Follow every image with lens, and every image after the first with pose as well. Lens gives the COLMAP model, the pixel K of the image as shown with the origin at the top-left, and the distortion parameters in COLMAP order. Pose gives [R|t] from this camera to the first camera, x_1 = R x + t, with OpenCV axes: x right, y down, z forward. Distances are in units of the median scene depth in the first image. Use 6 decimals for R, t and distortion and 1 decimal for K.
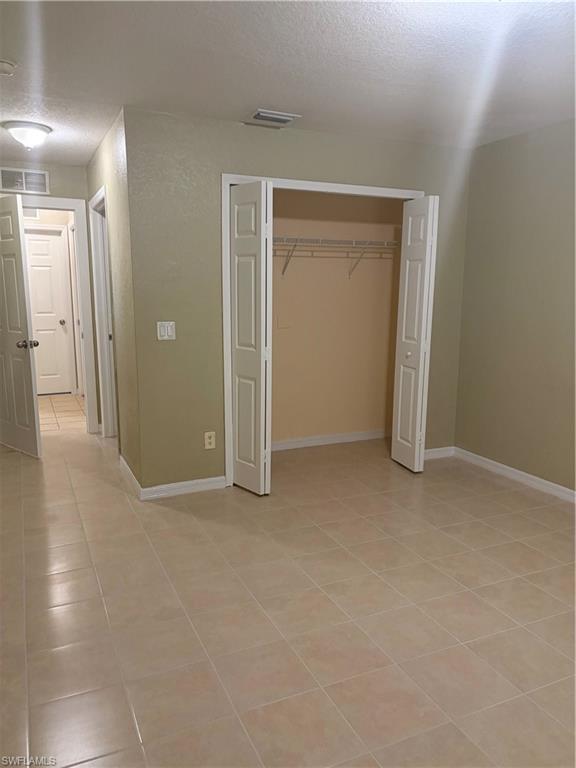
lens RADIAL K [[585.2, 0, 284.0], [0, 585.2, 395.5], [0, 0, 1]] dist [0.049337, -0.052472]
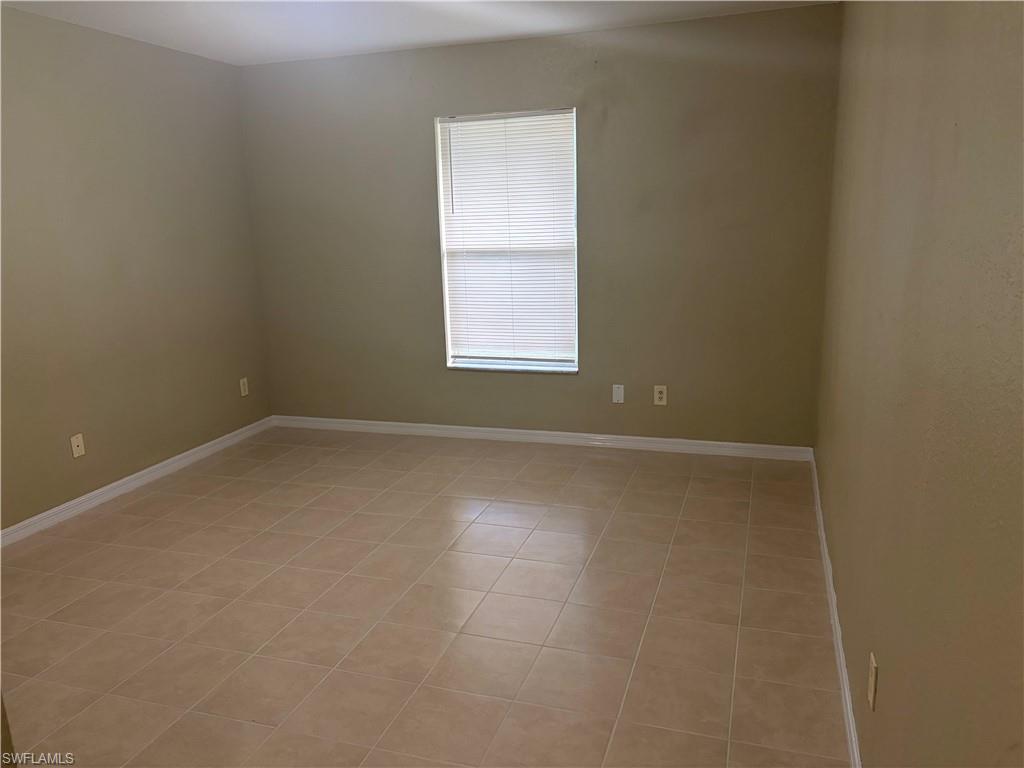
lens RADIAL K [[780.2, 0, 511.7], [0, 780.2, 384.2], [0, 0, 1]] dist [0.049337, -0.052472]
pose [[-0.731376, -0.130902, 0.669293, -0.673463], [0.156484, 0.923008, 0.351524, -0.282033], [-0.663778, 0.361830, -0.654582, 1.338787]]
